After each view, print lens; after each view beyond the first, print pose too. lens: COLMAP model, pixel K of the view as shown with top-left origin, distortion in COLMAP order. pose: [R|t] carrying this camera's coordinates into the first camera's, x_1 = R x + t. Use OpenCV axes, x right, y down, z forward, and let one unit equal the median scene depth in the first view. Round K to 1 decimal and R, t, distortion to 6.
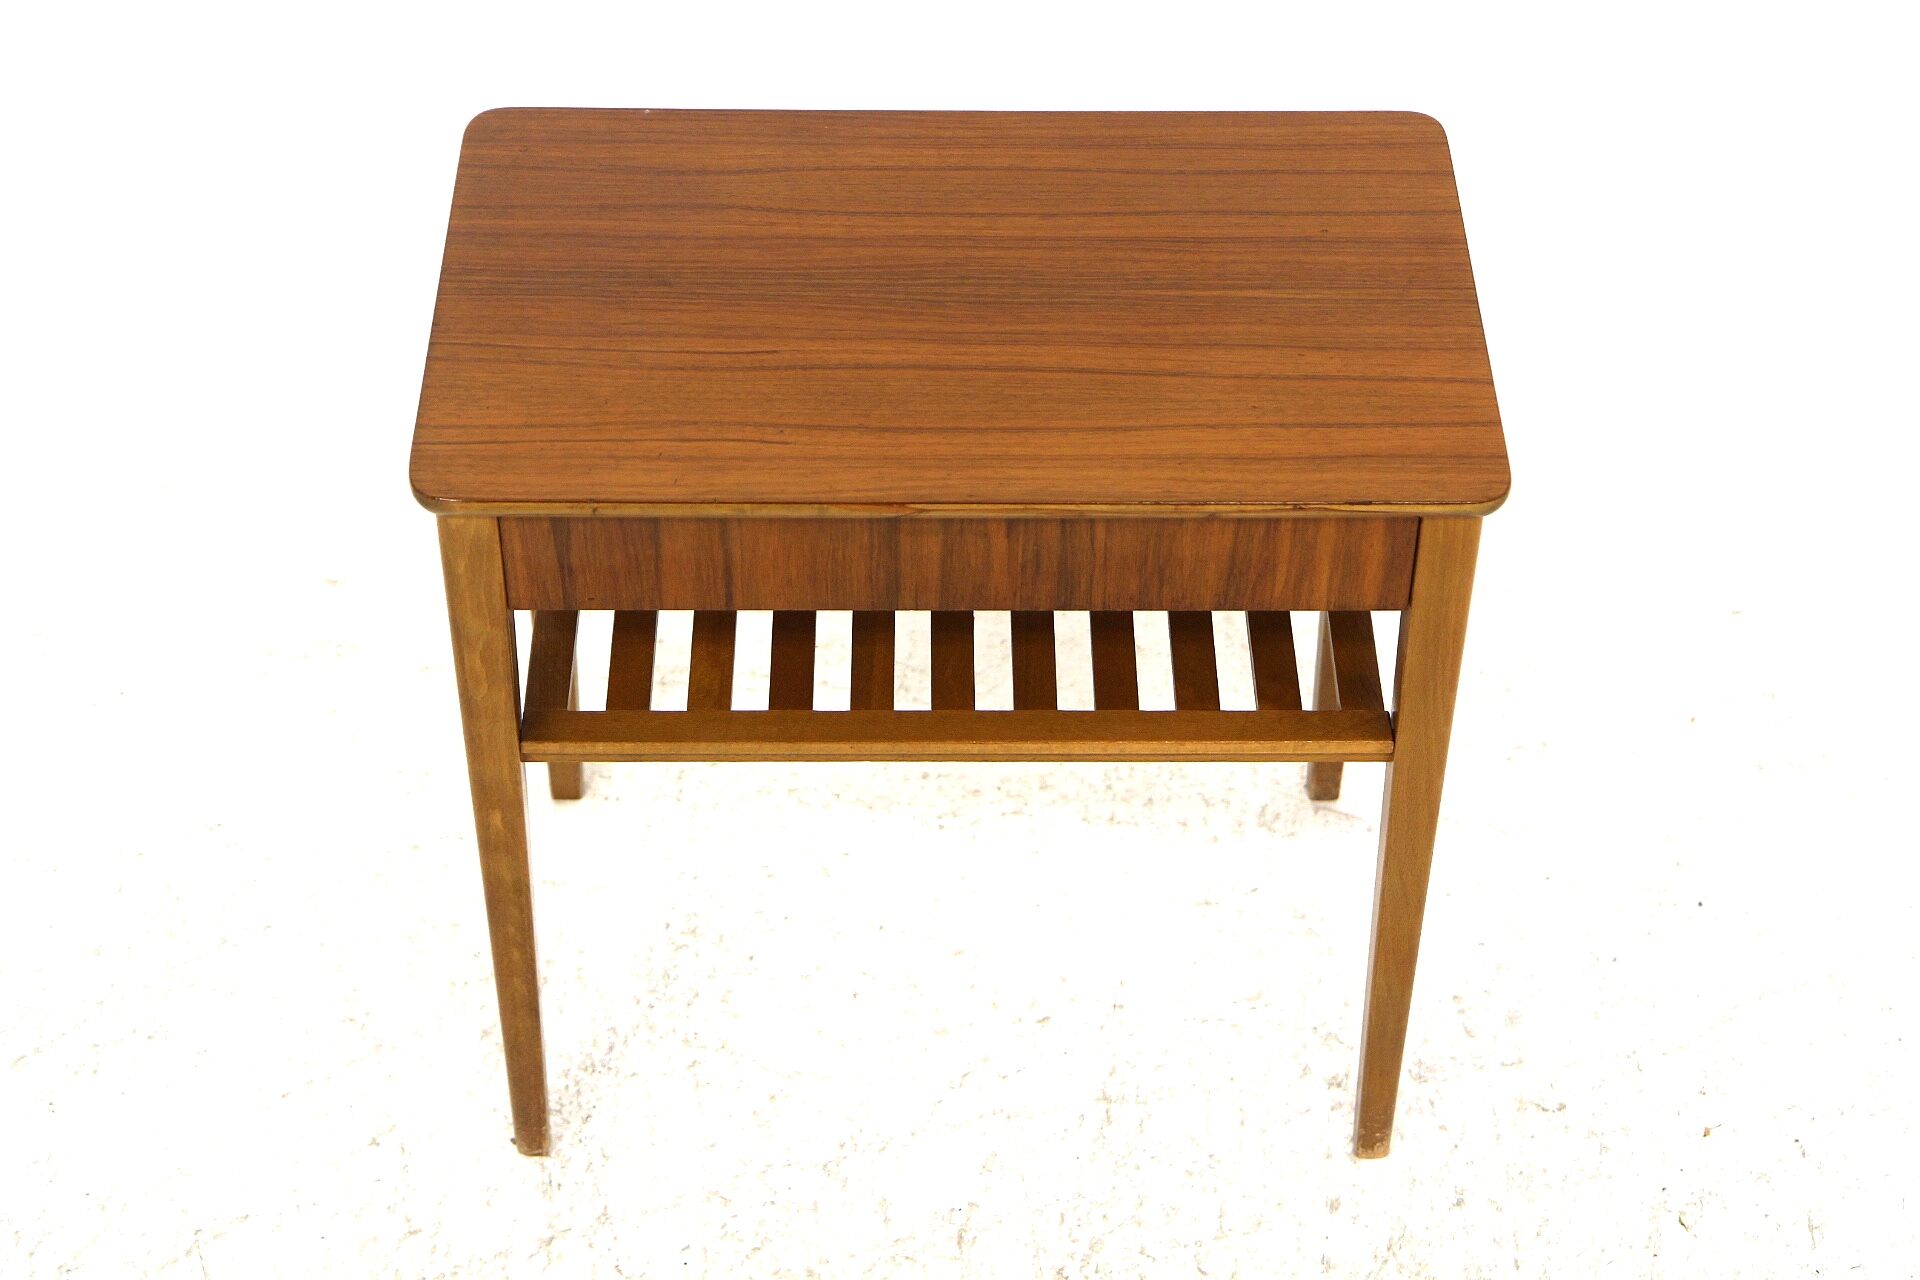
lens RADIAL K [[3489.1, 0, 955.0], [0, 3489.1, 640.7], [0, 0, 1]] dist [0.220159, 0.000000]
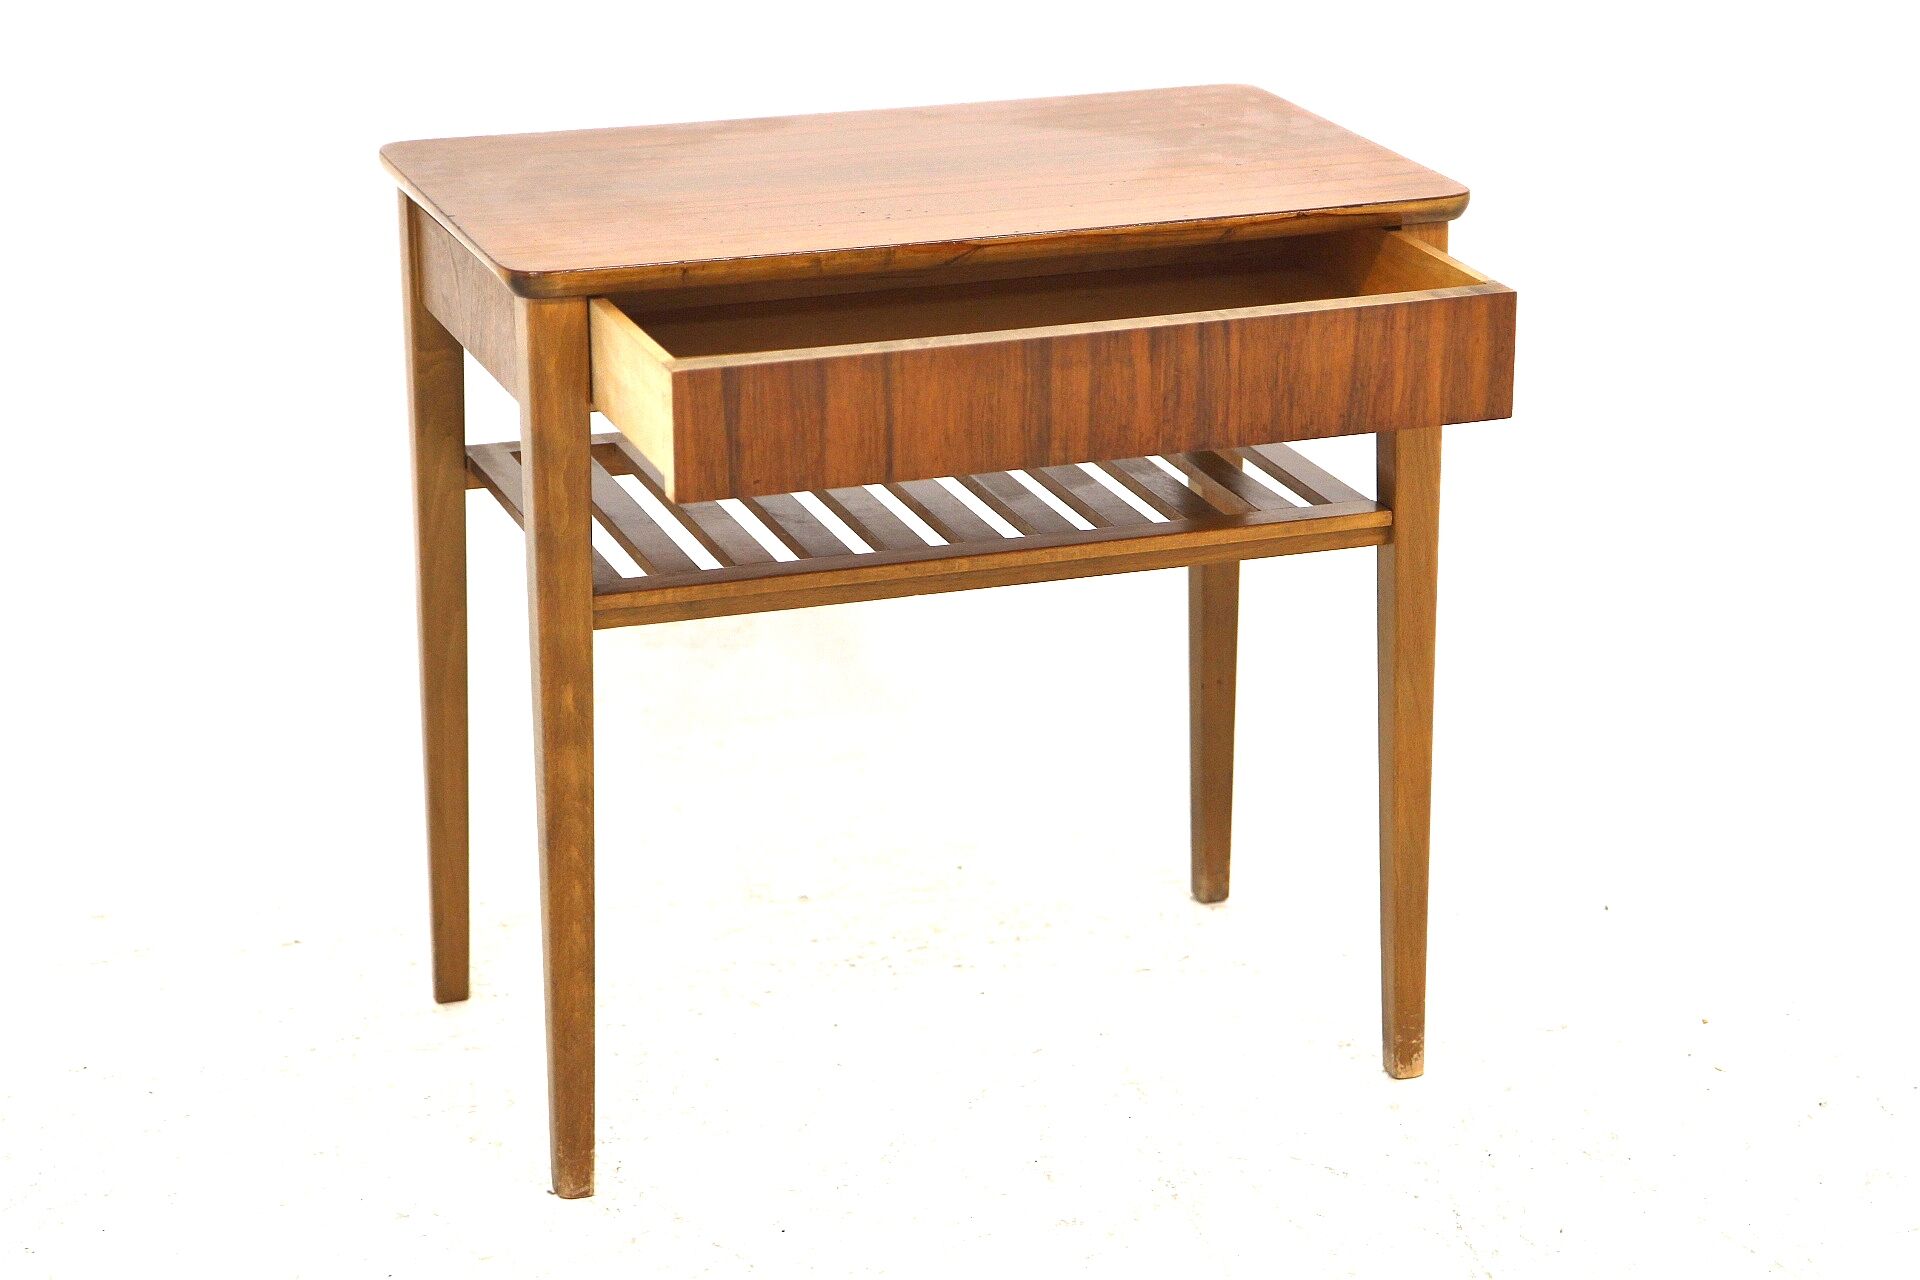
lens RADIAL K [[4646.2, 0, 952.7], [0, 4646.2, 641.0], [0, 0, 1]] dist [0.395555, 0.000000]
pose [[0.949188, -0.112184, 0.294036, -0.439870], [0.225160, 0.894840, -0.385439, 0.605529], [-0.219875, 0.432060, 0.874631, -0.194768]]
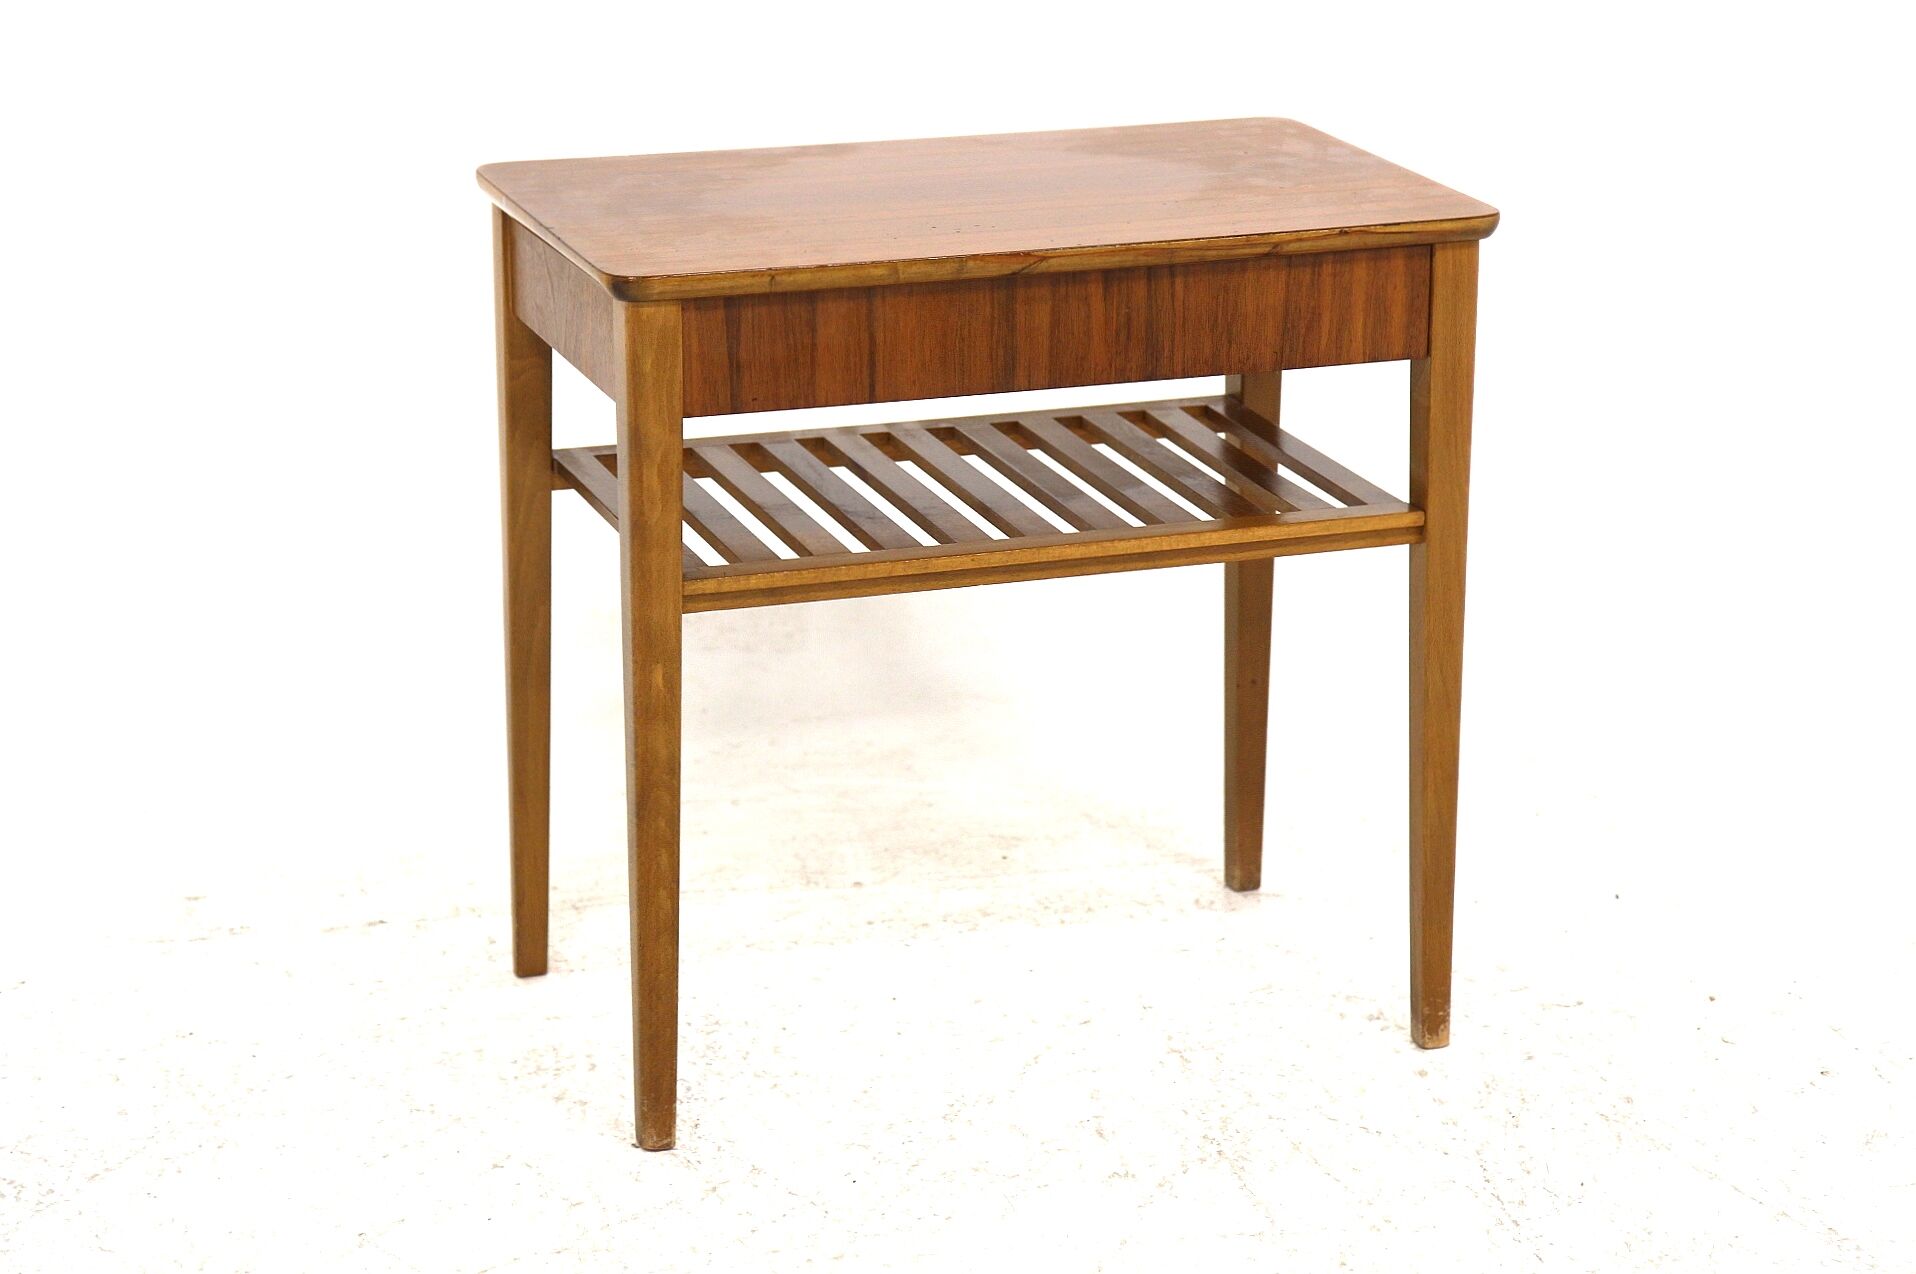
lens RADIAL K [[4636.5, 0, 972.8], [0, 4636.5, 639.4], [0, 0, 1]] dist [0.395555, 0.000000]
pose [[0.945837, -0.101174, 0.308474, -0.503634], [0.225451, 0.888402, -0.399891, 0.664390], [-0.233591, 0.447778, 0.863094, -0.255206]]
